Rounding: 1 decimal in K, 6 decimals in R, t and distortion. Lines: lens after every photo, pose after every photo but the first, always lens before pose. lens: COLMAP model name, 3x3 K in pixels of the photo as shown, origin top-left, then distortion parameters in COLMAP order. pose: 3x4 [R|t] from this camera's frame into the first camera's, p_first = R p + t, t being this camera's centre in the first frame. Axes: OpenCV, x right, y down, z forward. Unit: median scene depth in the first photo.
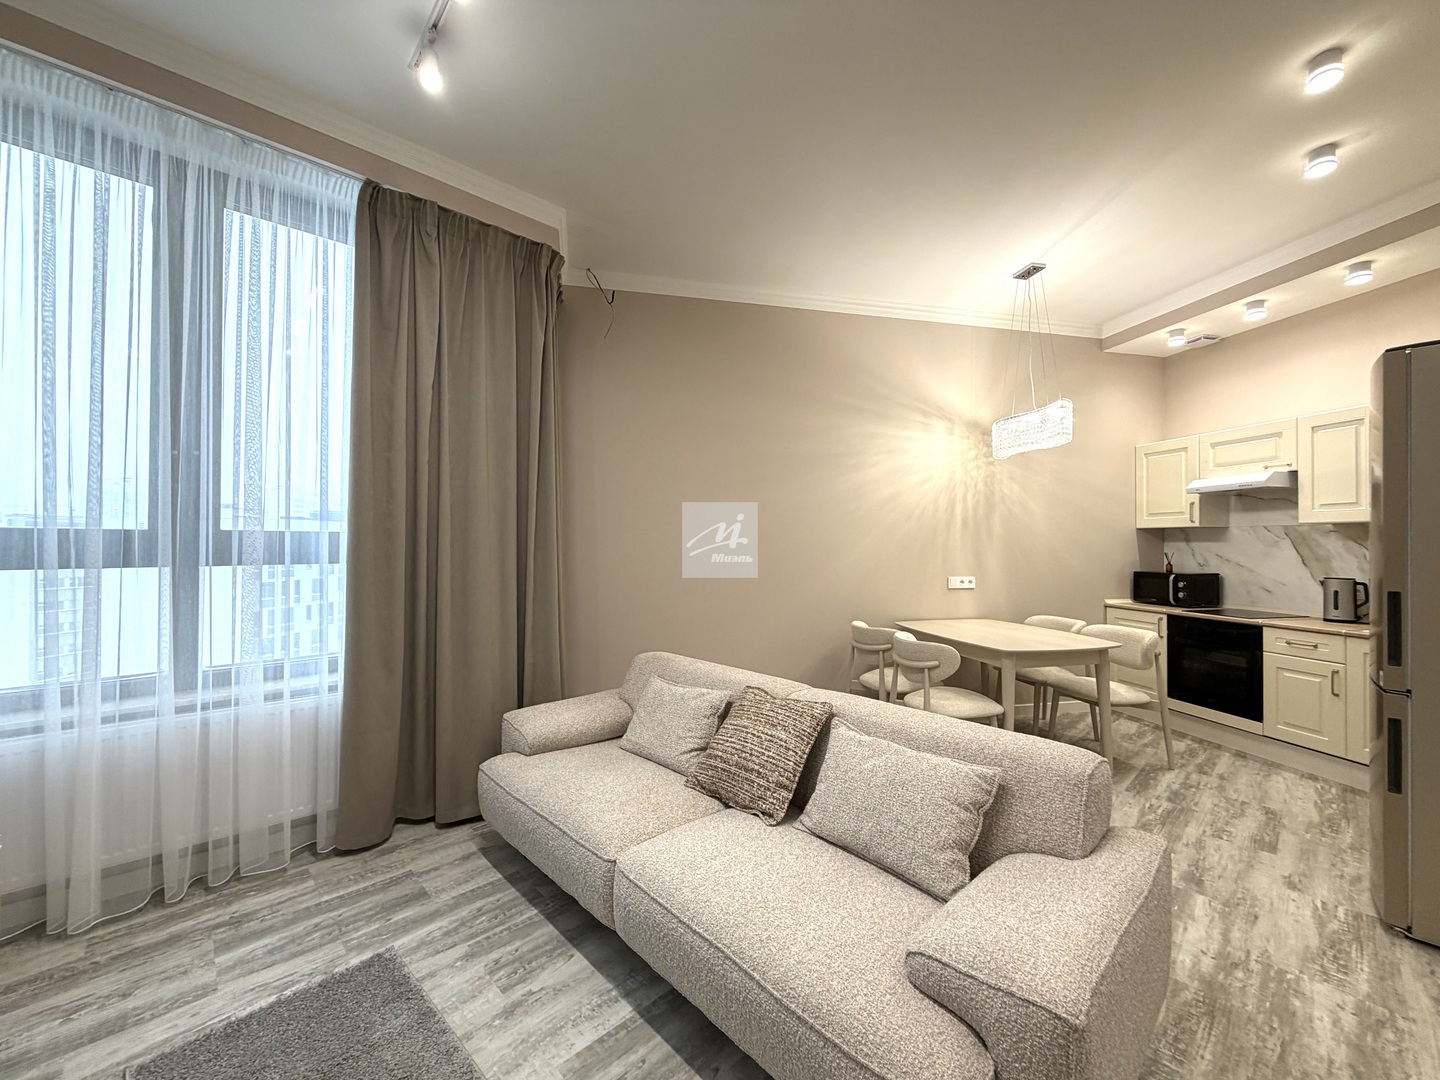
lens RADIAL K [[572.9, 0, 717.8], [0, 572.9, 539.2], [0, 0, 1]] dist [0.000390, -0.000097]
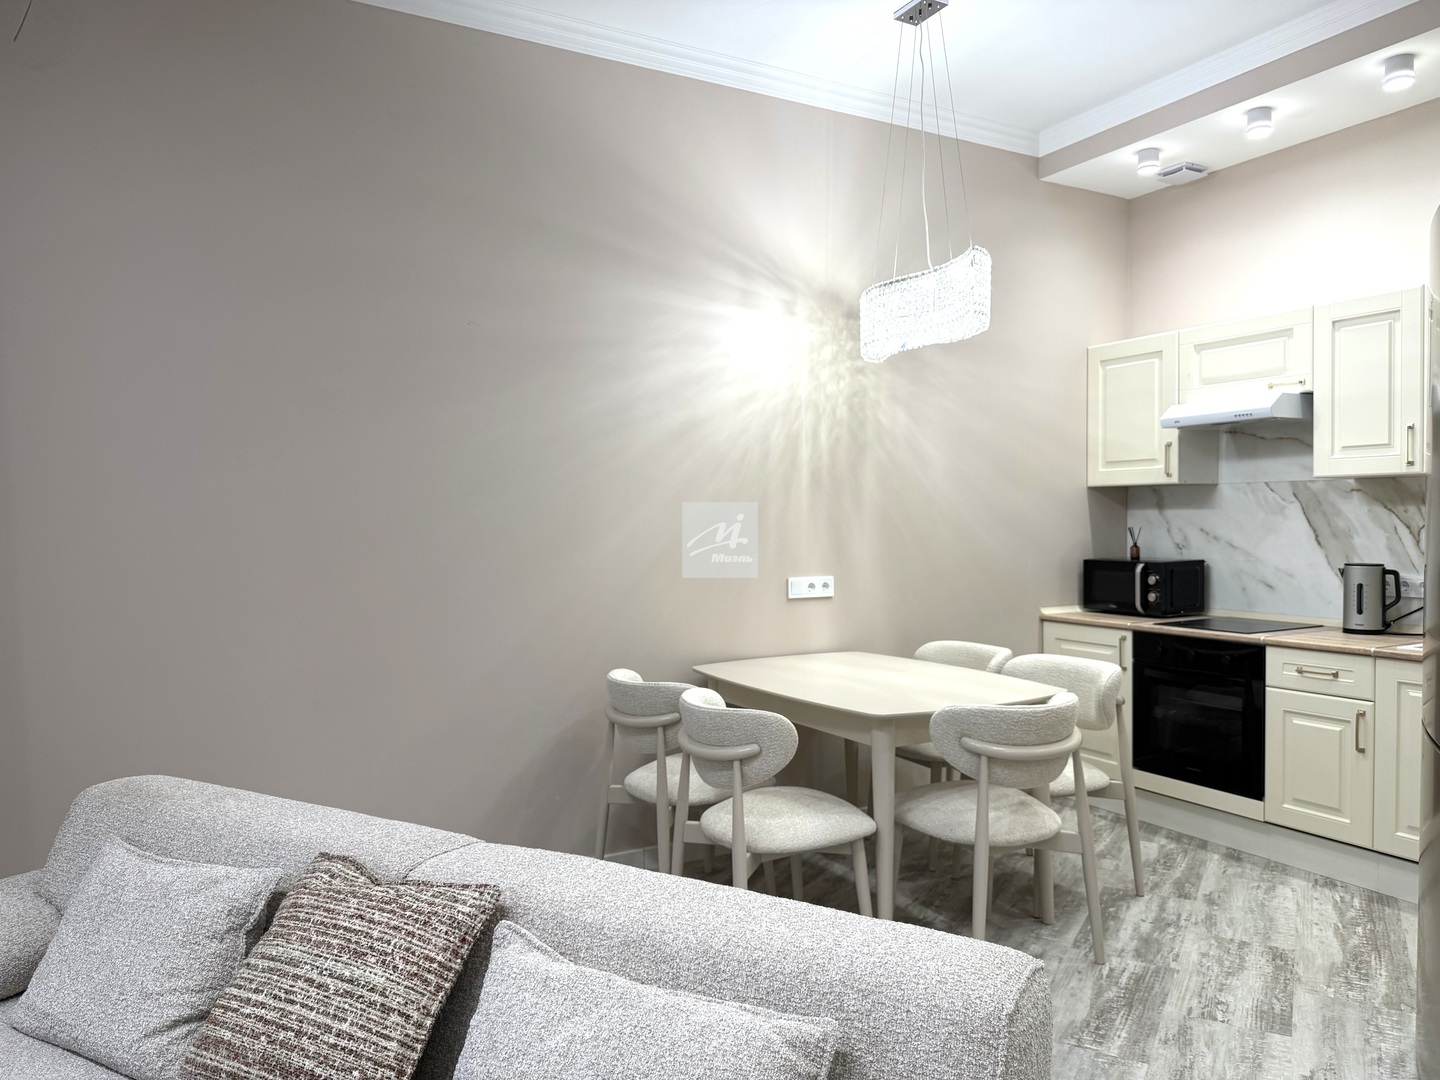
lens RADIAL K [[1010.7, 0, 715.9], [0, 1010.7, 547.0], [0, 0, 1]] dist [0.078579, -0.111207]
pose [[0.959398, -0.020437, 0.281316, 0.078452], [0.010308, 0.999246, 0.037439, -0.000429], [-0.281869, -0.033019, 0.958885, 0.115003]]
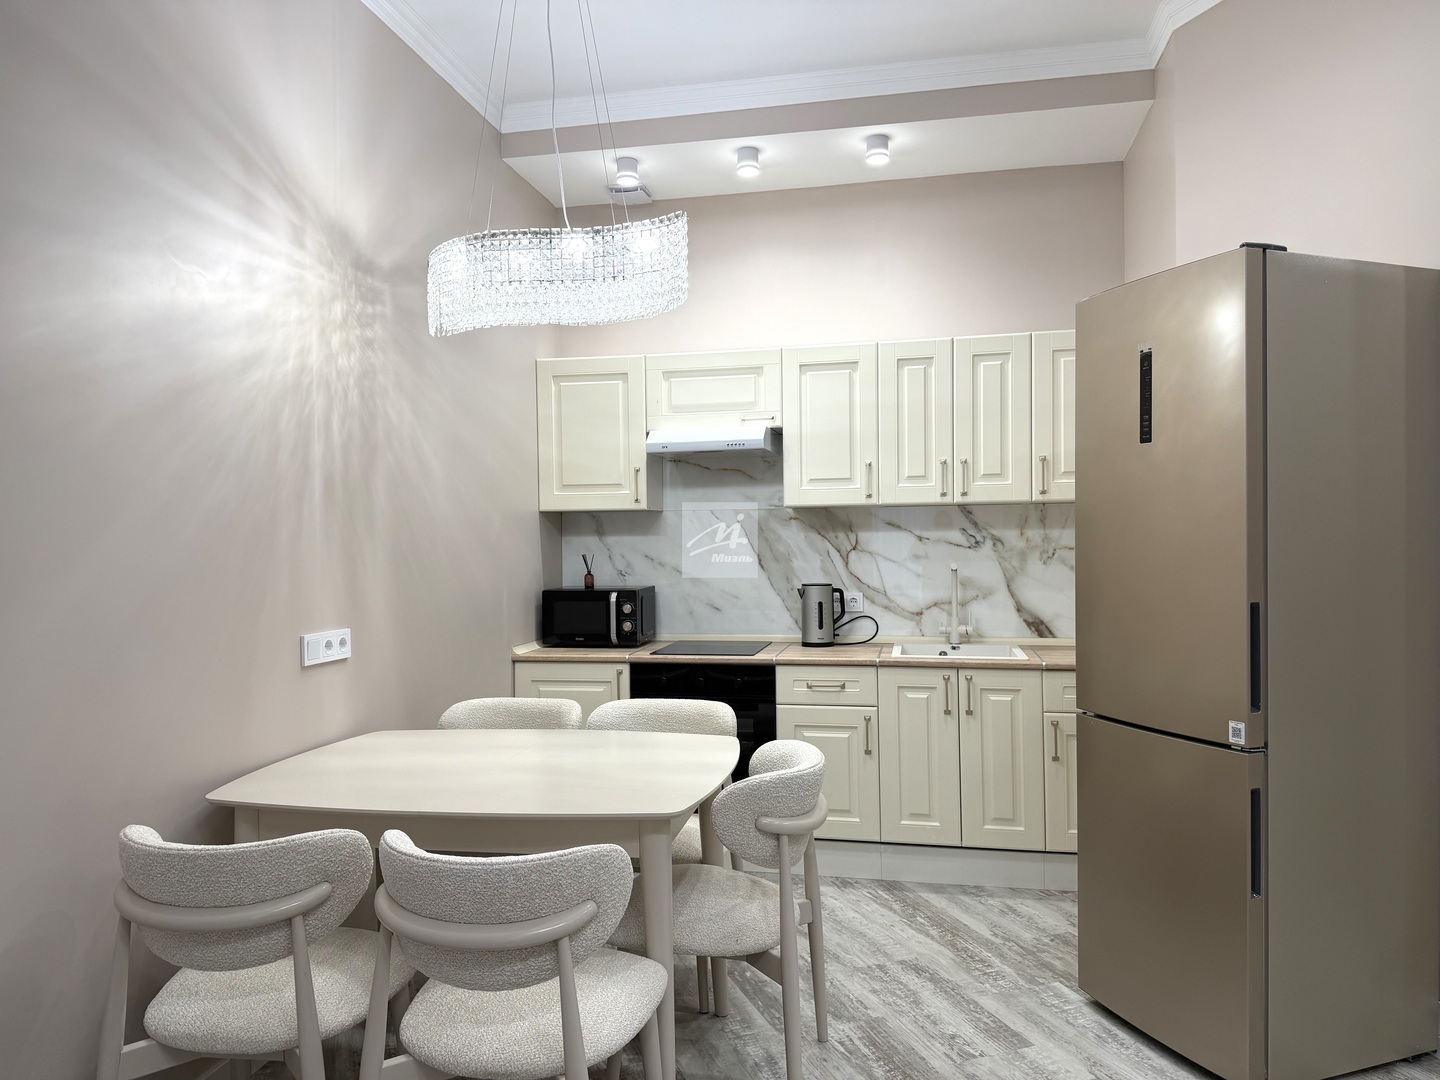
lens RADIAL K [[999.7, 0, 720.1], [0, 999.7, 545.6], [0, 0, 1]] dist [0.176050, -0.383184]
pose [[0.404891, -0.016545, 0.914215, -0.096916], [0.006485, 0.999863, 0.015223, 0.000465], [-0.914342, -0.000235, 0.404942, 0.585299]]
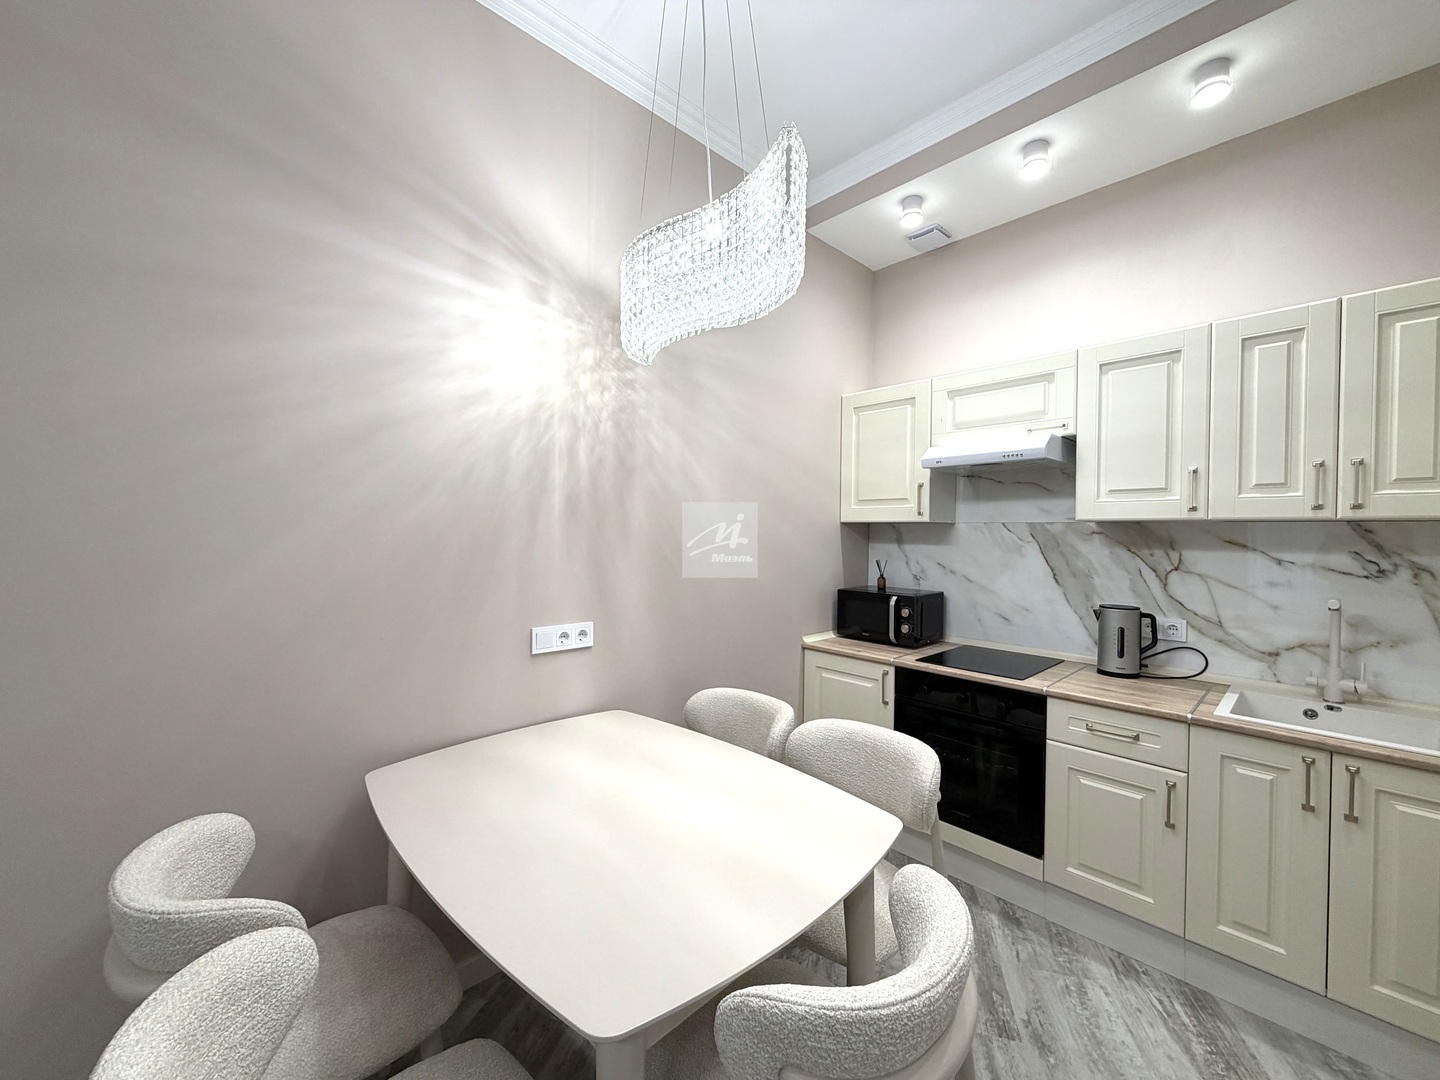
lens RADIAL K [[572.9, 0, 717.8], [0, 572.9, 539.2], [0, 0, 1]] dist [0.000390, -0.000097]
pose [[0.858775, -0.000374, 0.512354, 0.355795], [-0.012206, 0.999701, 0.021188, -0.015176], [-0.512208, -0.024450, 0.858513, 0.657337]]
